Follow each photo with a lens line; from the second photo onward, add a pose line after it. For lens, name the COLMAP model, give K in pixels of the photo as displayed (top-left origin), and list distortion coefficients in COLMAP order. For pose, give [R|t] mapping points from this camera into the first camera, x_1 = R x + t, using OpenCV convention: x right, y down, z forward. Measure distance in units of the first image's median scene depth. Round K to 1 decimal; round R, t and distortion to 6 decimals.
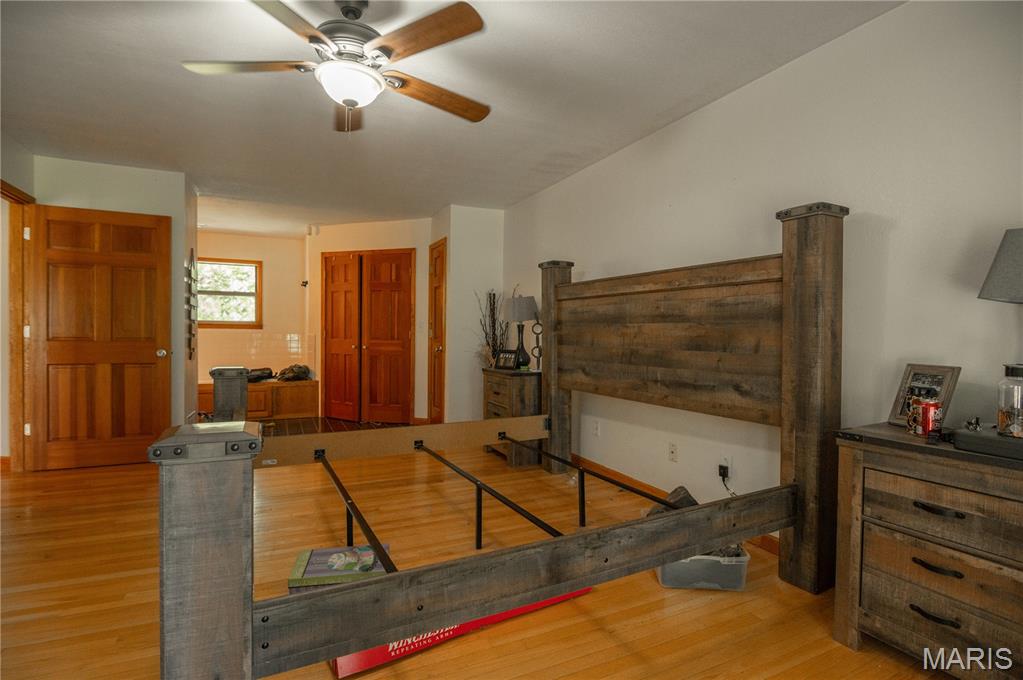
lens RADIAL K [[507.2, 0, 507.2], [0, 507.2, 336.3], [0, 0, 1]] dist [-0.020190, -0.000009]
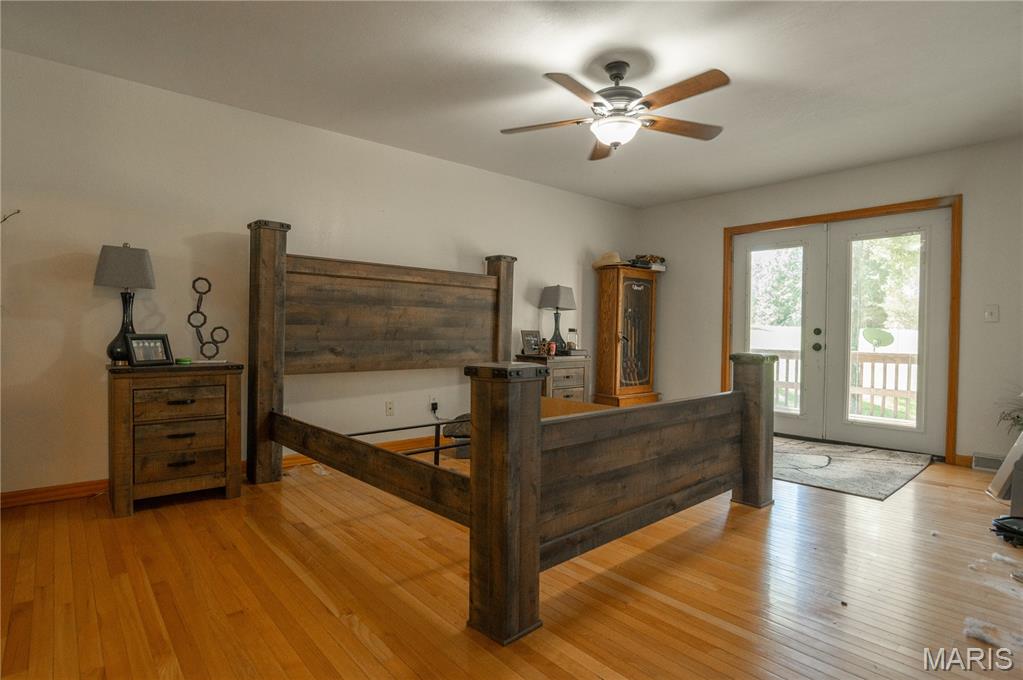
lens RADIAL K [[517.8, 0, 507.6], [0, 517.8, 337.8], [0, 0, 1]] dist [-0.005696, -0.000439]
pose [[-0.258639, -0.019502, 0.965777, -1.065245], [-0.004060, 0.999809, 0.019102, 0.026786], [-0.965966, 0.001019, -0.258669, 1.115765]]
